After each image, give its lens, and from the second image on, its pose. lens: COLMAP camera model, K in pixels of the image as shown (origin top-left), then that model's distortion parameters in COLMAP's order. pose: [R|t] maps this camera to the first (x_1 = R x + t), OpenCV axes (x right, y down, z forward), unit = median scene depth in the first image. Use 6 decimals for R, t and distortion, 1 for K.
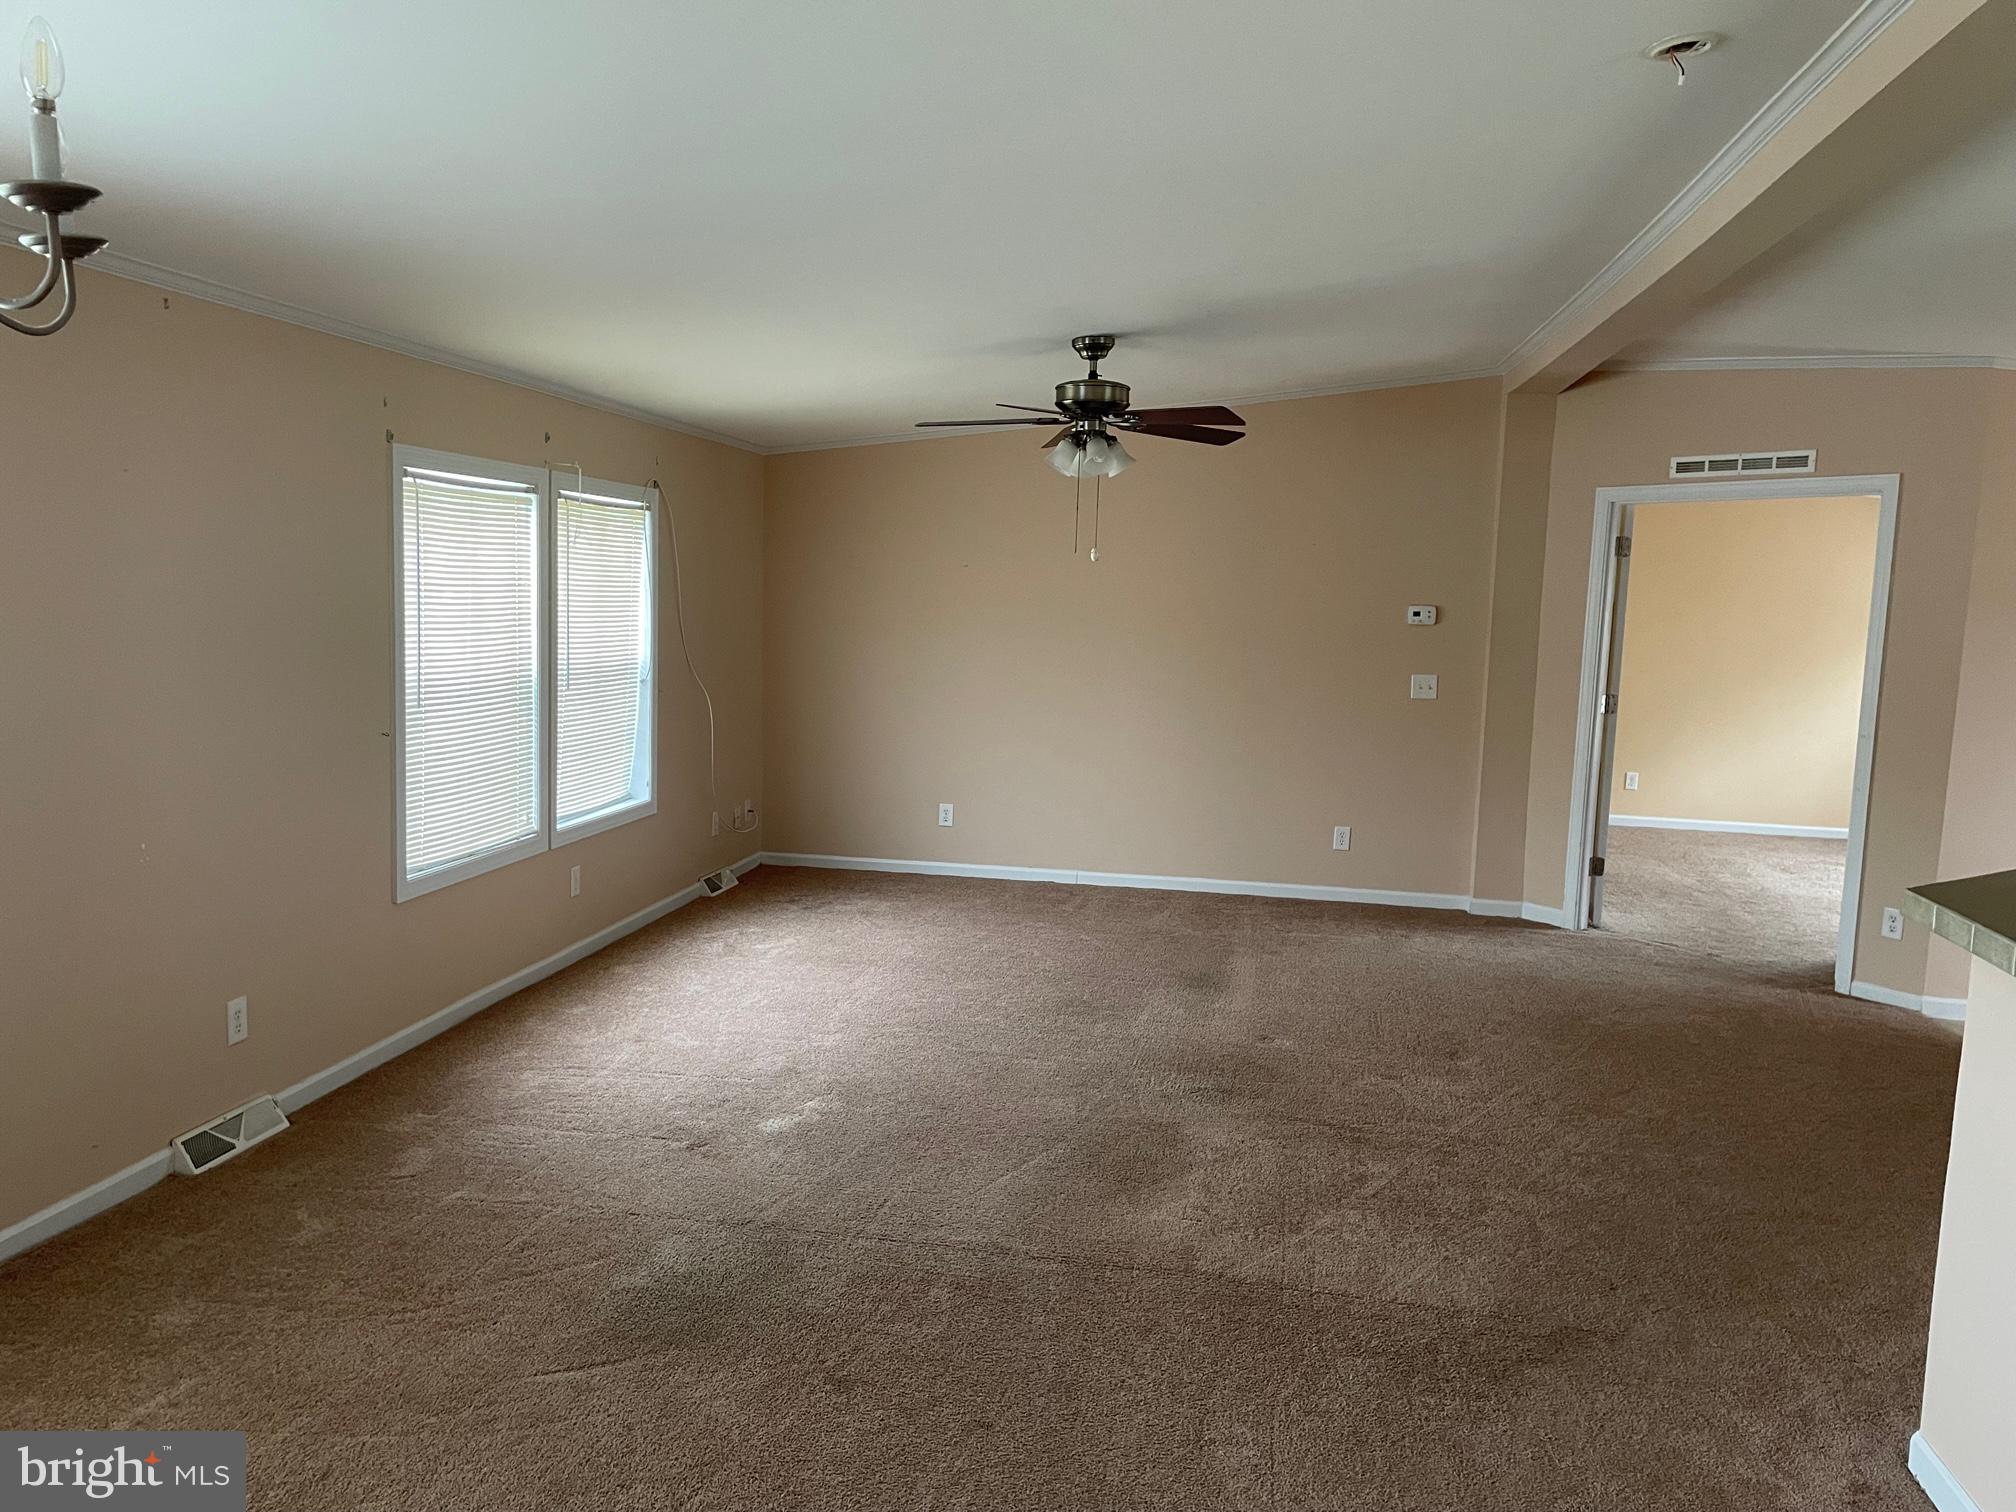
lens RADIAL K [[1516.6, 0, 1008.0], [0, 1516.6, 756.0], [0, 0, 1]] dist [0.034476, -0.003410]
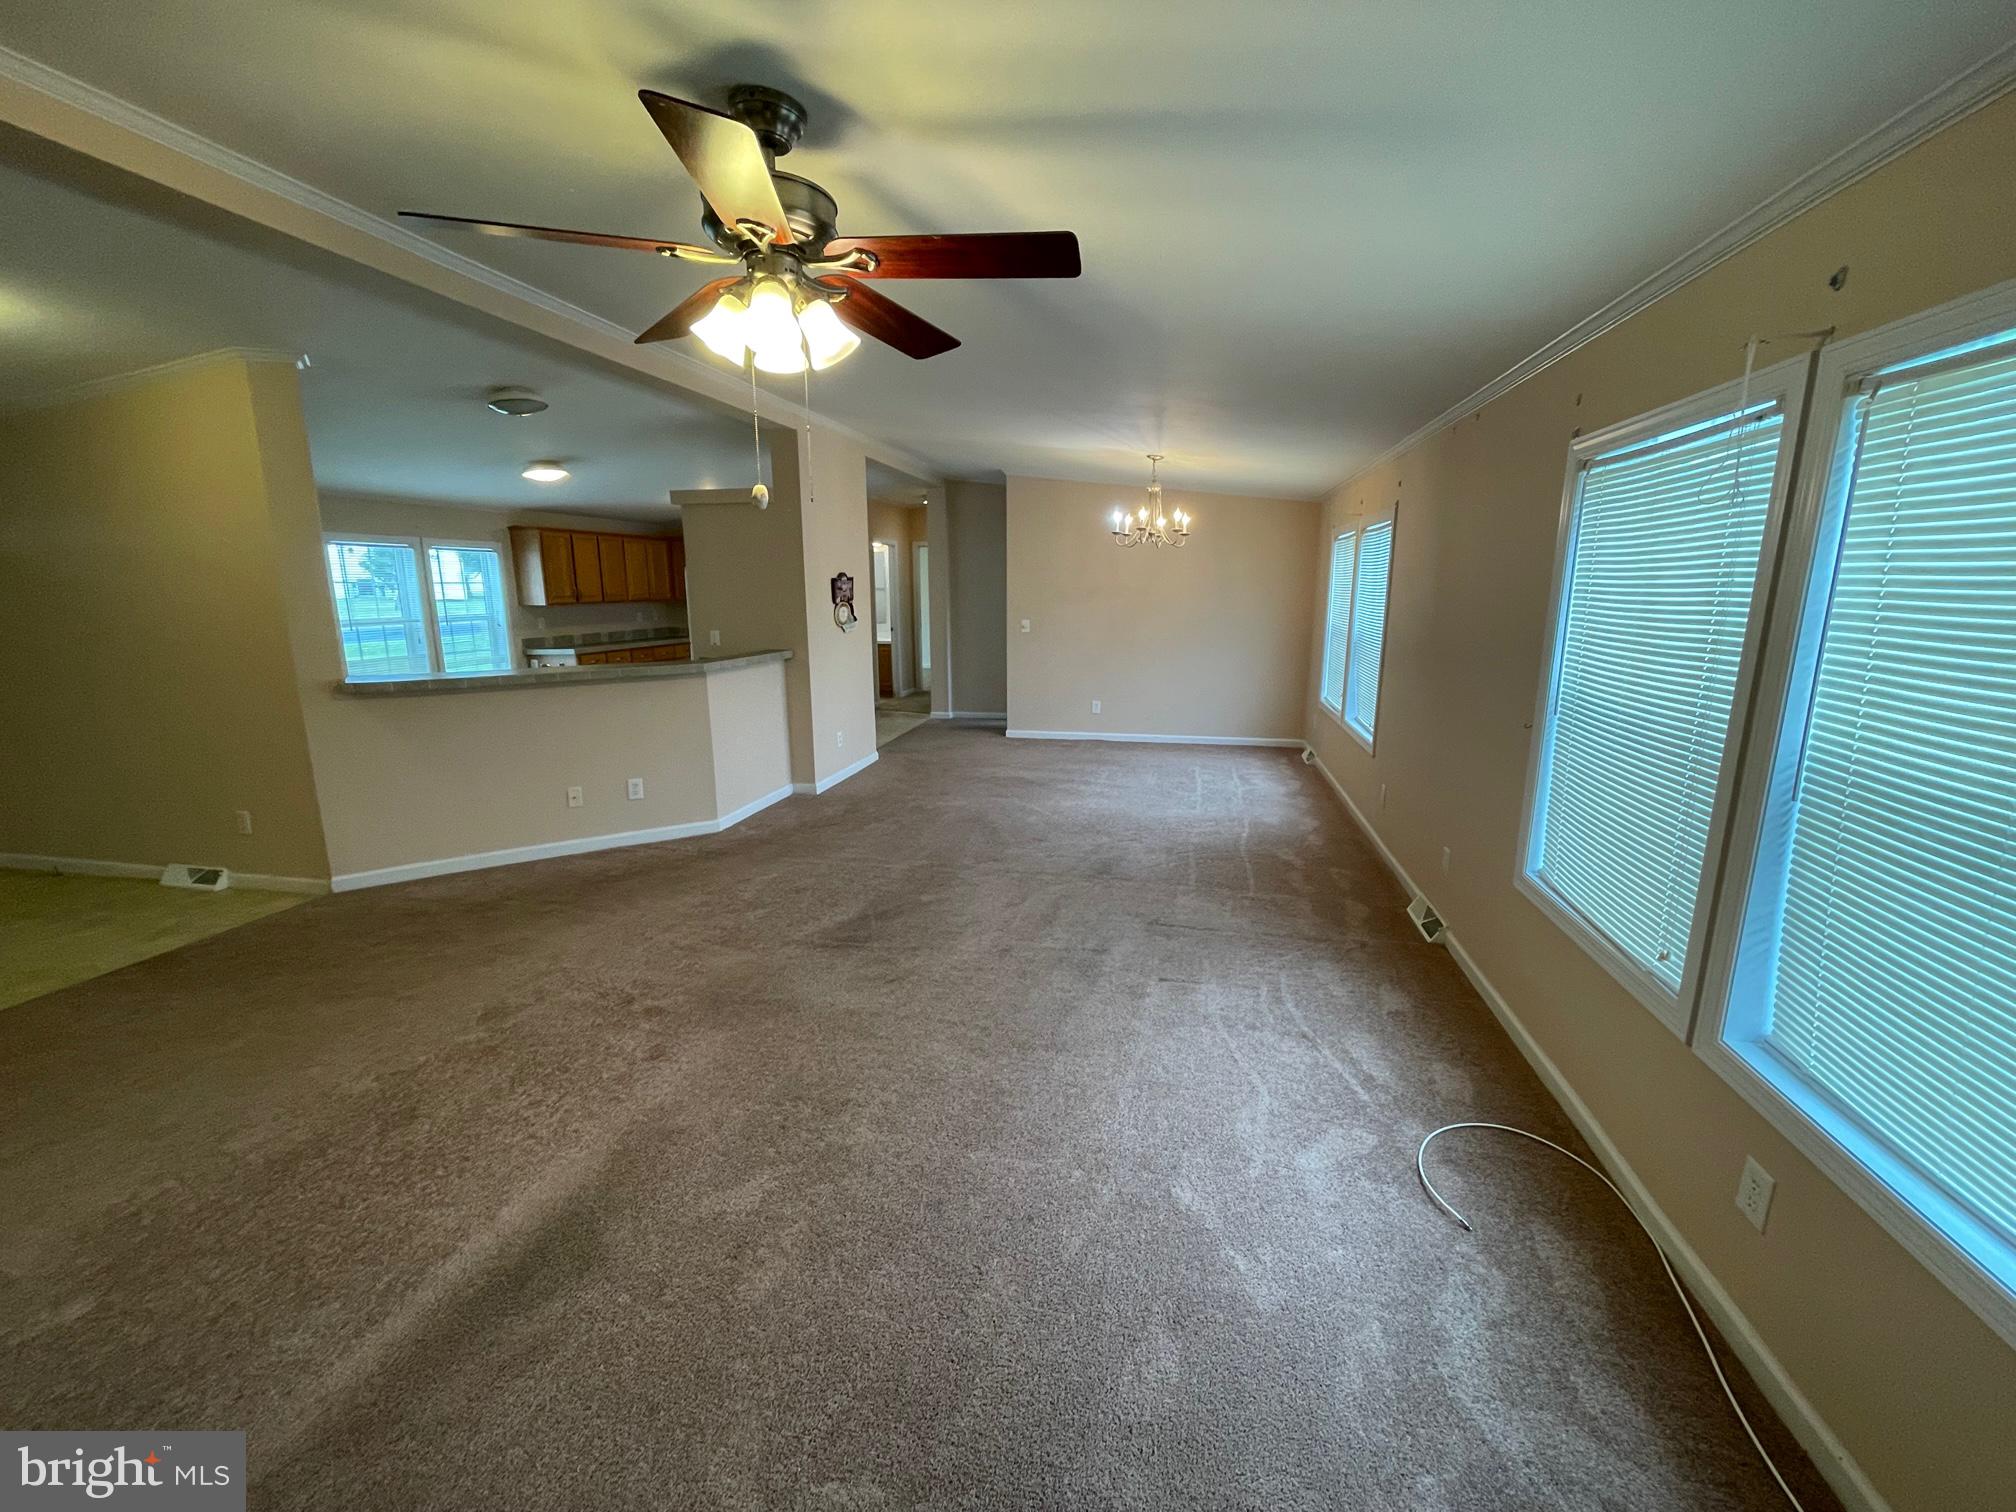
lens RADIAL K [[812.2, 0, 1008.0], [0, 812.2, 756.0], [0, 0, 1]] dist [-0.001482, 0.000163]
pose [[-0.998768, -0.039853, 0.029557, -0.053892], [-0.028415, 0.947757, 0.317726, -0.151544], [-0.040675, 0.316494, -0.947722, 1.432221]]
